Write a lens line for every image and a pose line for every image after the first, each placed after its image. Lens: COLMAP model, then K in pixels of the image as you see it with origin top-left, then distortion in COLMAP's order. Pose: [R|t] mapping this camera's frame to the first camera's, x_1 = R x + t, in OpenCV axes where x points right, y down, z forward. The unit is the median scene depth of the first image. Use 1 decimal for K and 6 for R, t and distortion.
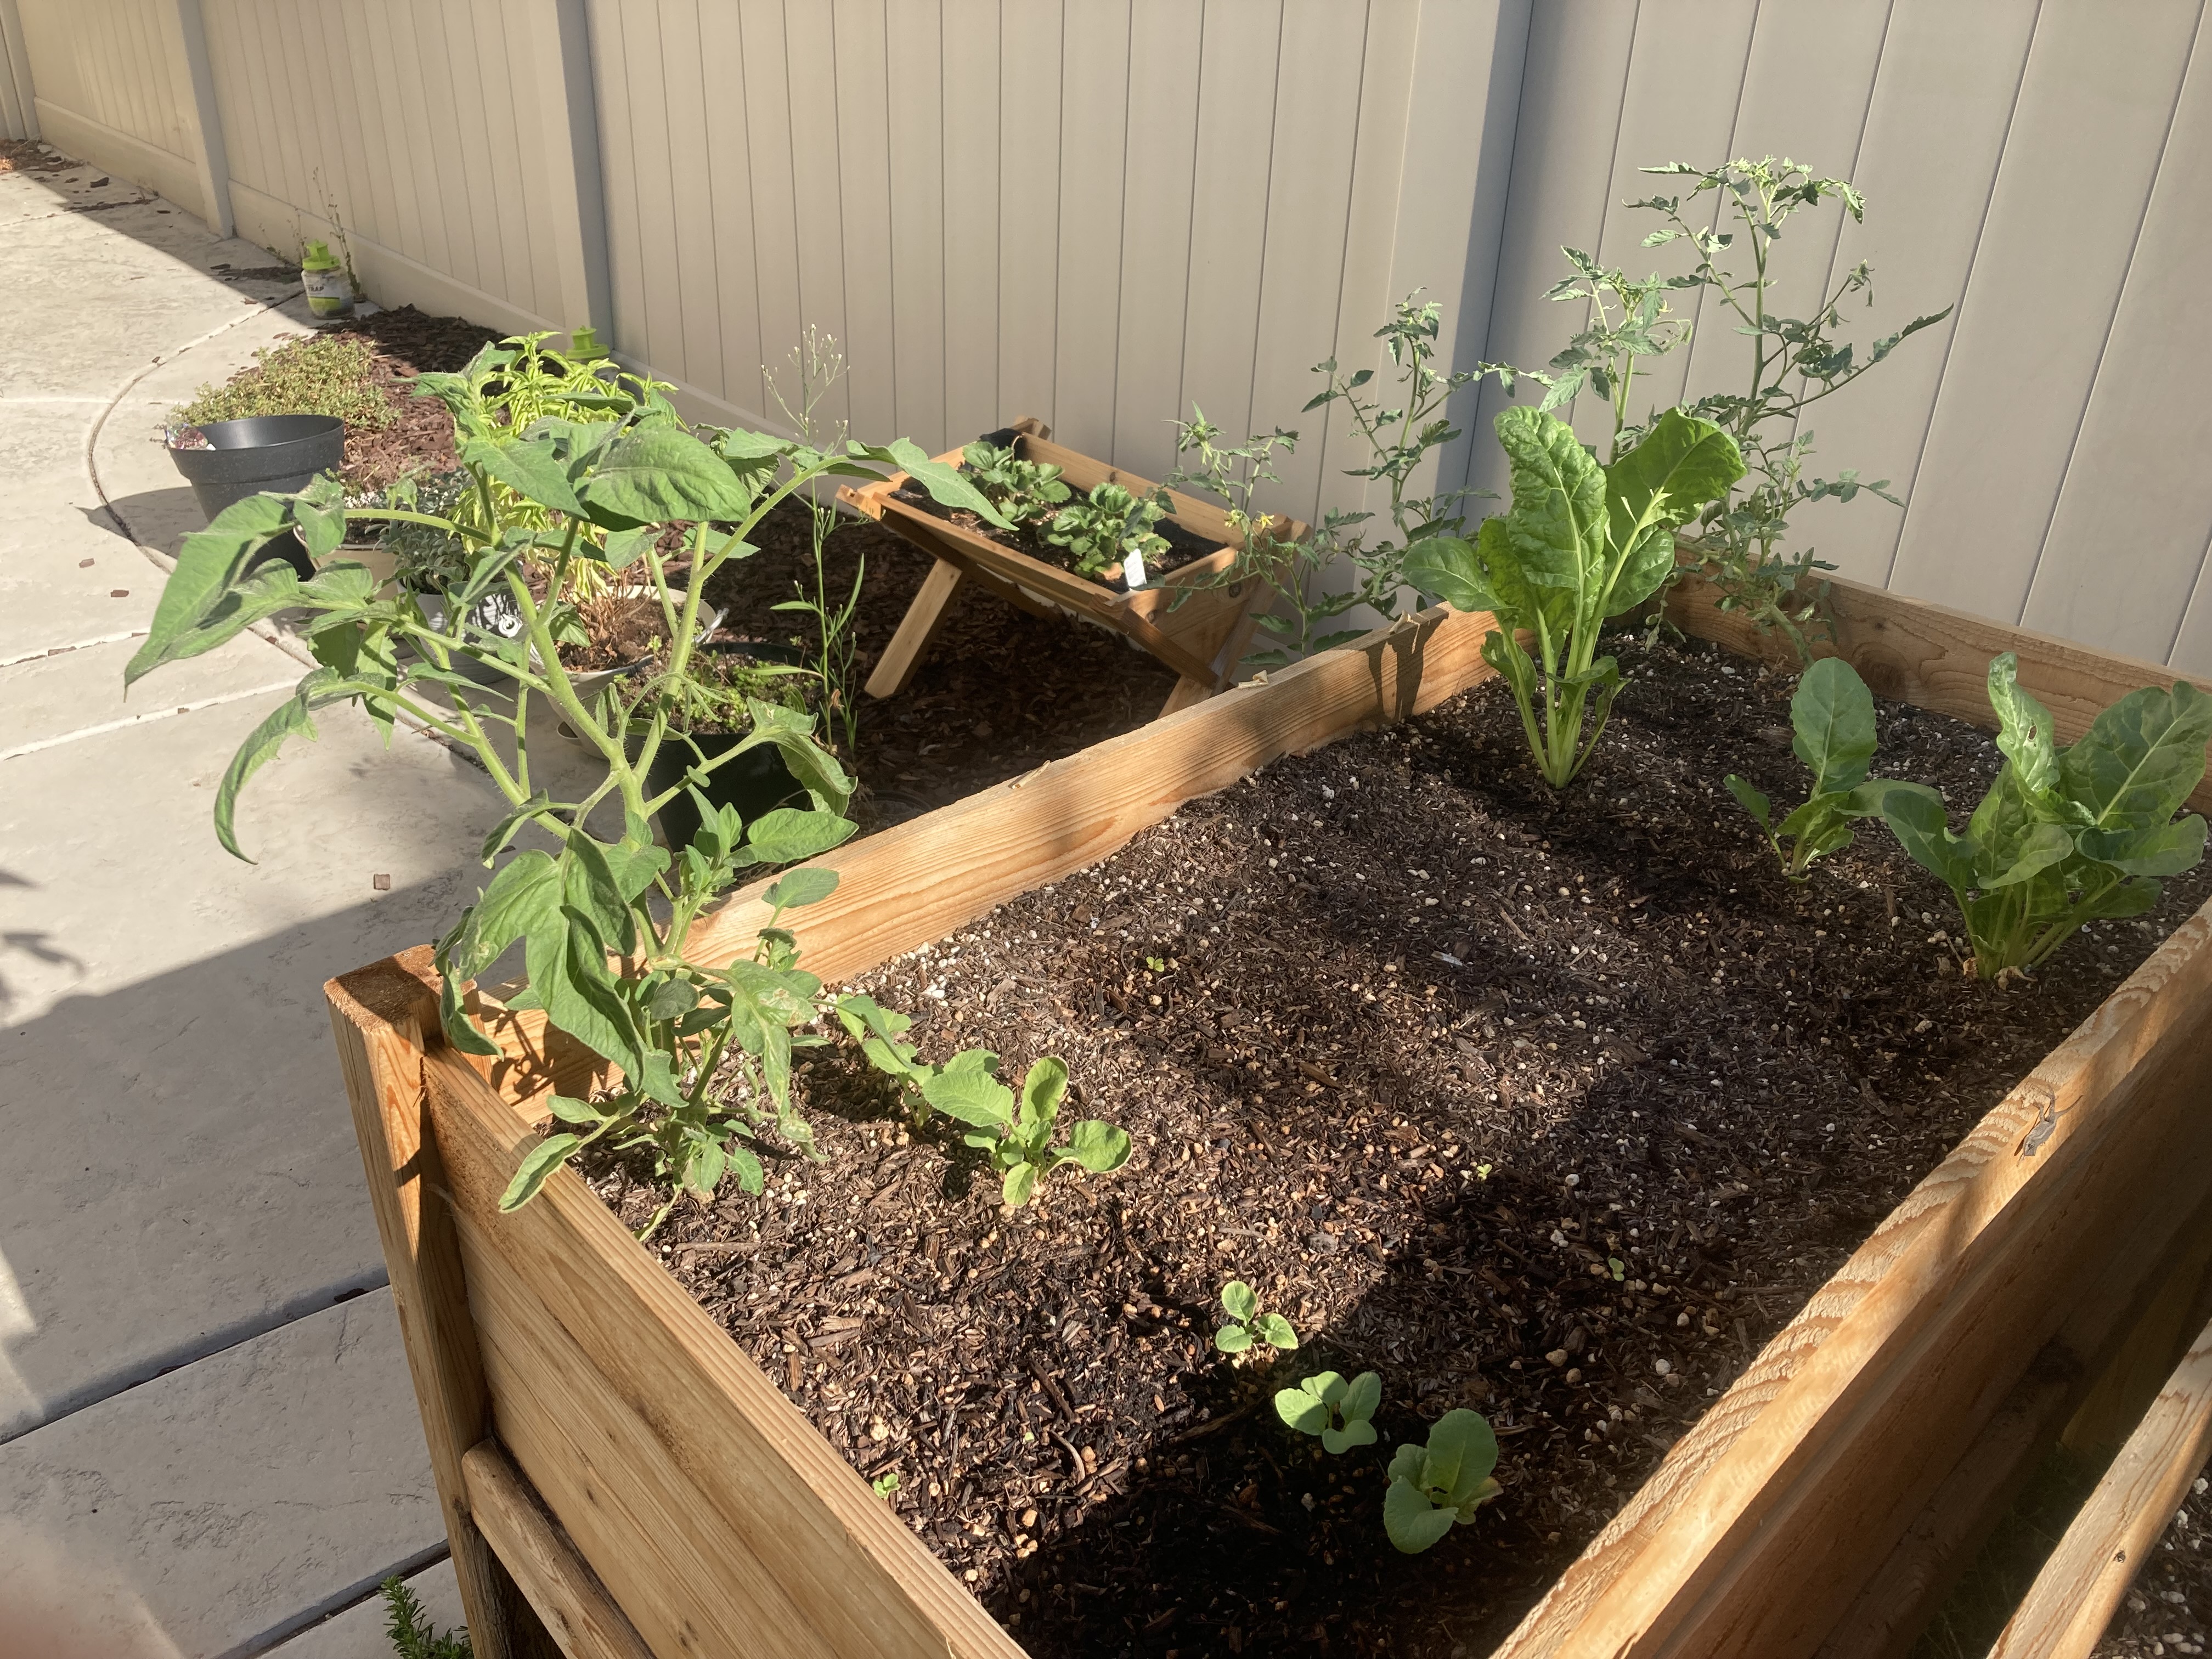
lens RADIAL K [[1830.5, 0, 1109.8], [0, 1830.5, 781.8], [0, 0, 1]] dist [0.213302, -0.546492]
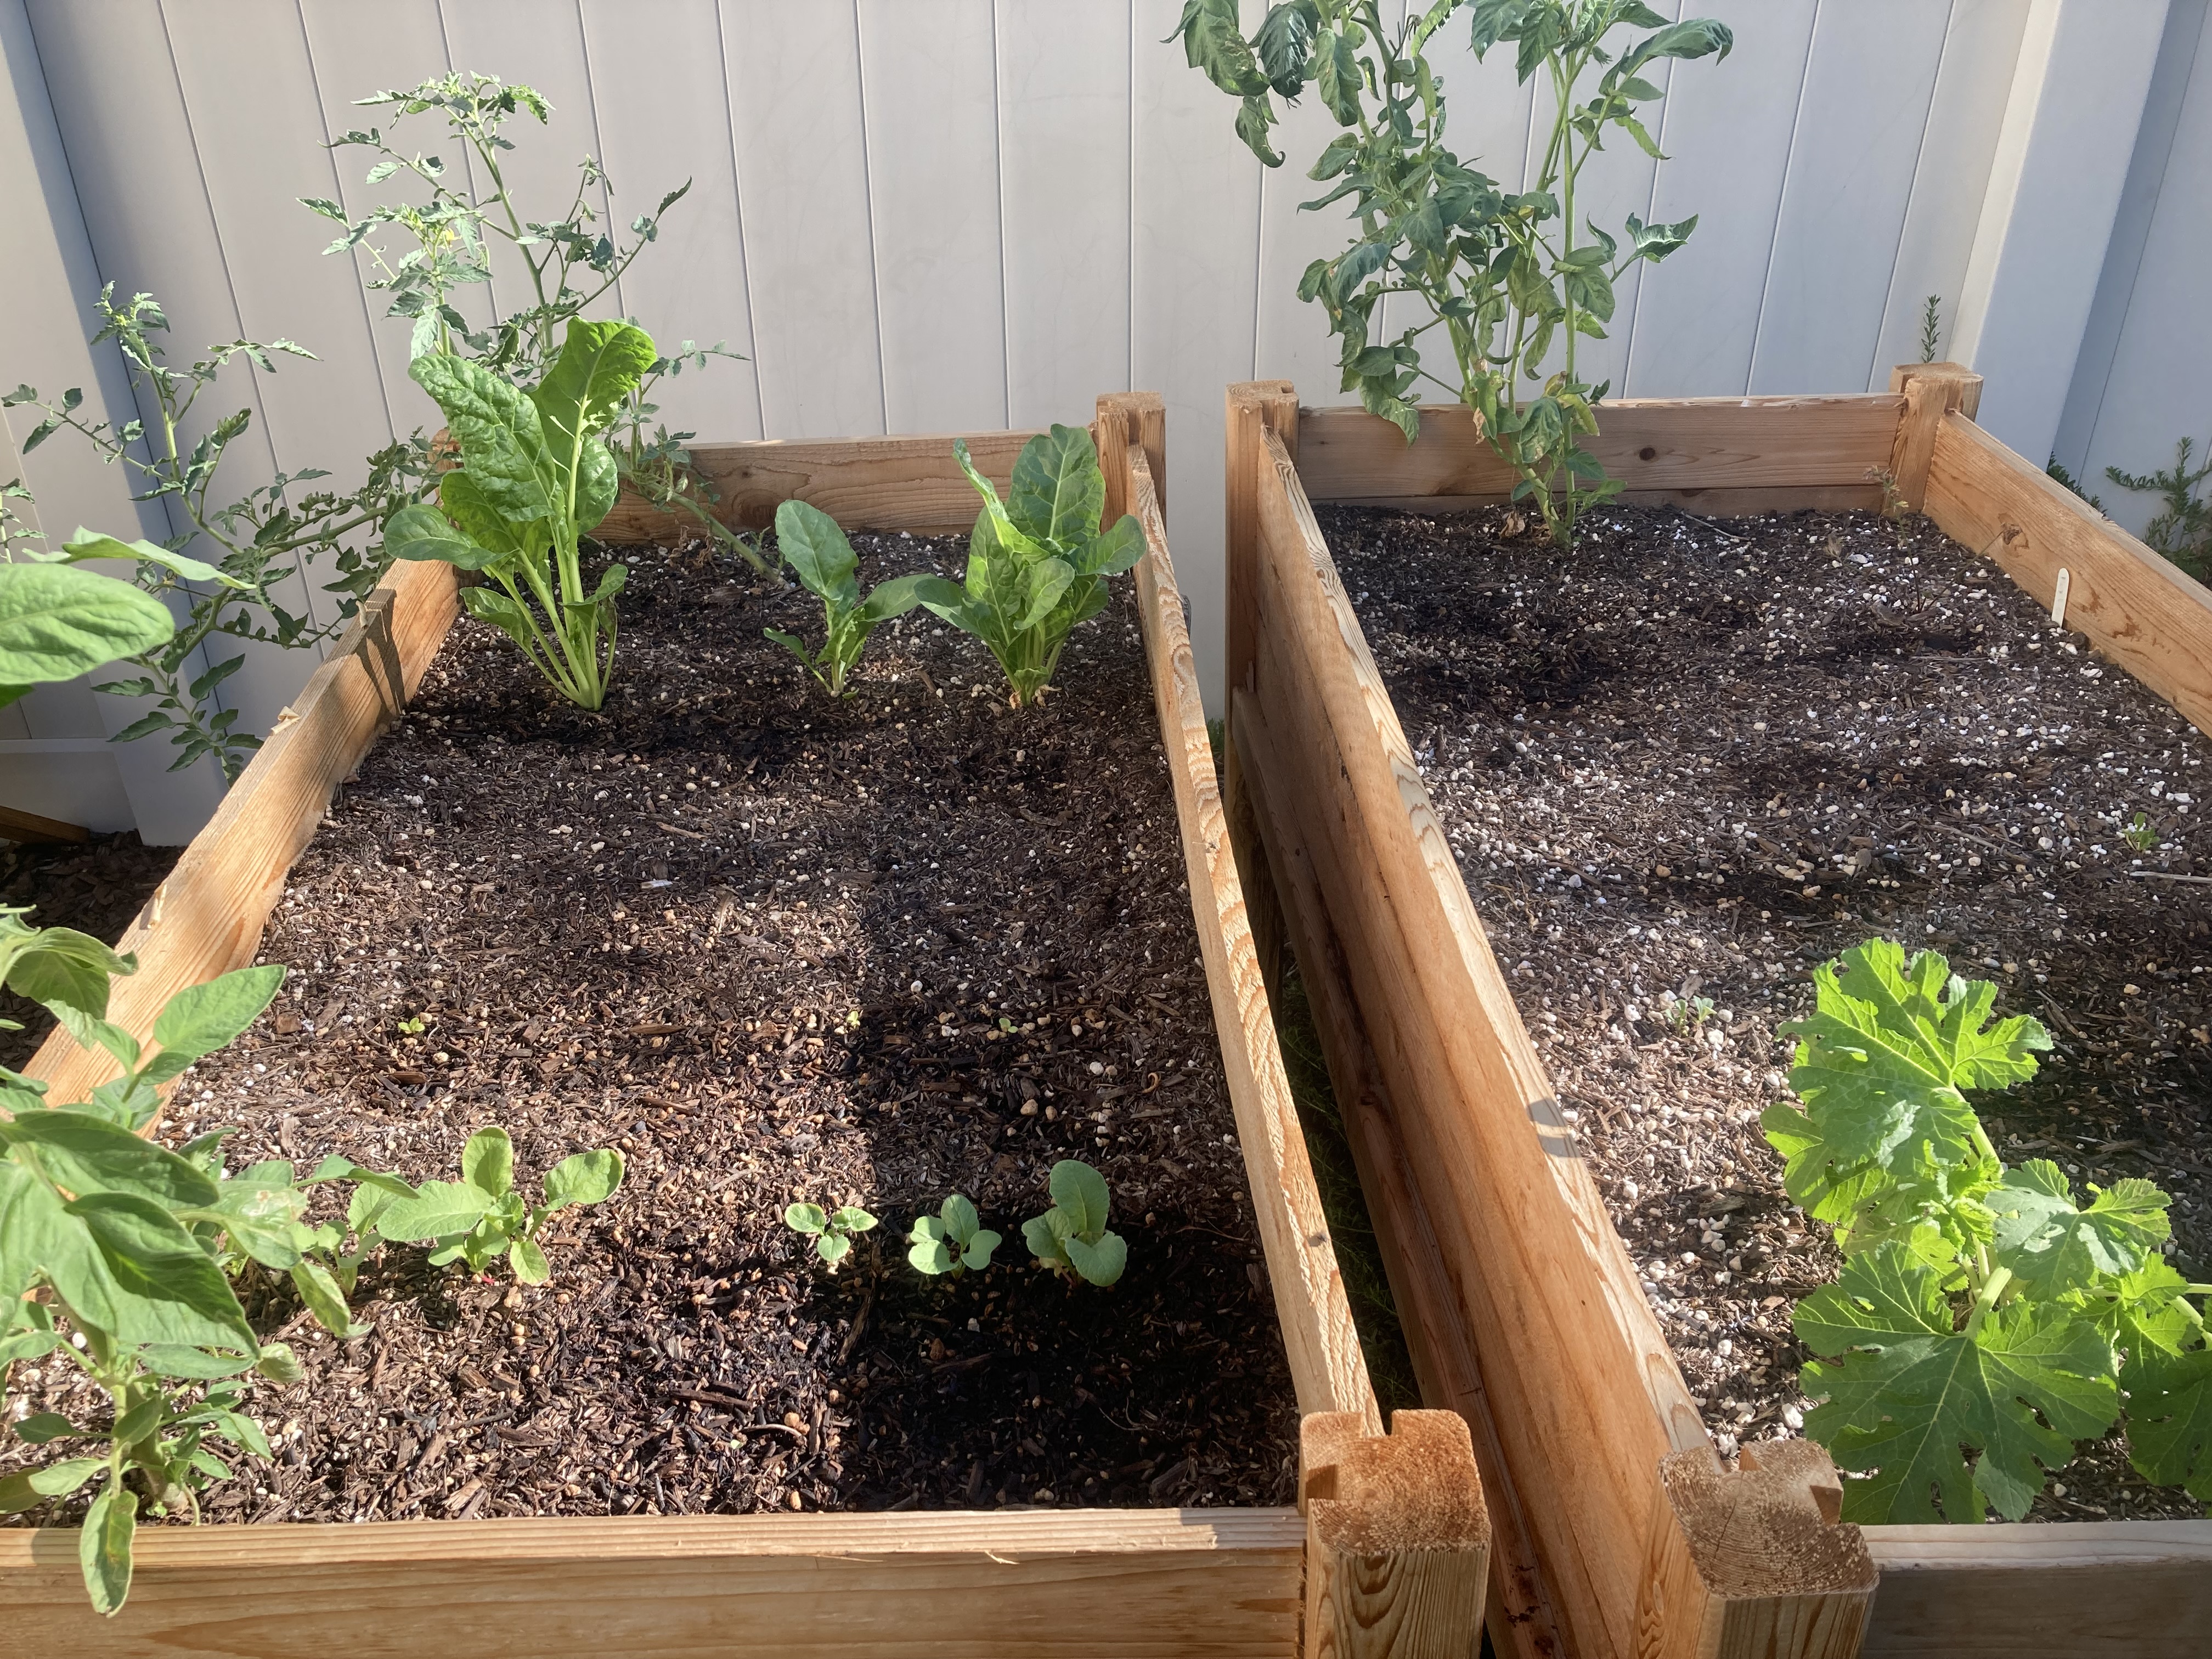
lens RADIAL K [[1811.0, 0, 1106.3], [0, 1811.0, 781.4], [0, 0, 1]] dist [0.134543, -0.162512]
pose [[0.675547, -0.406432, 0.615182, -0.310313], [0.383518, 0.906294, 0.177611, -0.049232], [-0.629723, 0.115949, 0.768118, 0.086182]]
